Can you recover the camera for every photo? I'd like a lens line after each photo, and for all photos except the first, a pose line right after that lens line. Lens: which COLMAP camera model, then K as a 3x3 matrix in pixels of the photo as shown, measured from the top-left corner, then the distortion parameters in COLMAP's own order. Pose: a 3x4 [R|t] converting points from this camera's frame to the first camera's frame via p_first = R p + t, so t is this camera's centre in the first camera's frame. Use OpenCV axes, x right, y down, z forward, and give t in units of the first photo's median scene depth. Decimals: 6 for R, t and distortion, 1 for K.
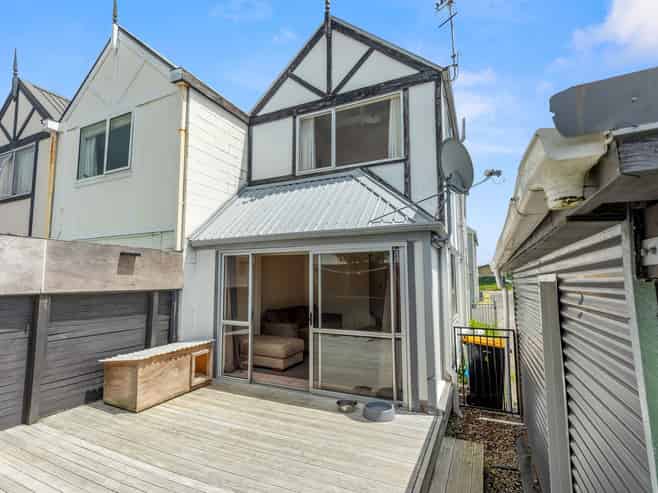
lens RADIAL K [[326.1, 0, 329.0], [0, 326.1, 246.5], [0, 0, 1]] dist [0.000962, -0.000051]
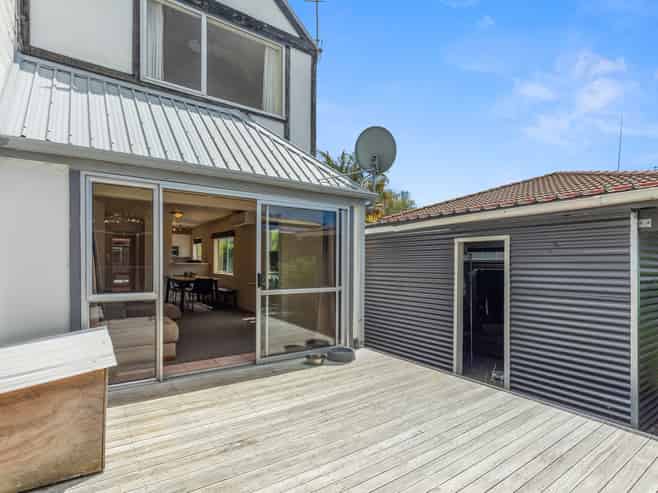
lens RADIAL K [[344.2, 0, 329.4], [0, 344.2, 261.4], [0, 0, 1]] dist [-0.001159, -0.000400]
pose [[0.497367, 0.008630, 0.867497, -0.744226], [-0.100993, 0.993728, 0.048018, 0.112732], [-0.861642, -0.111494, 0.495119, 0.407551]]
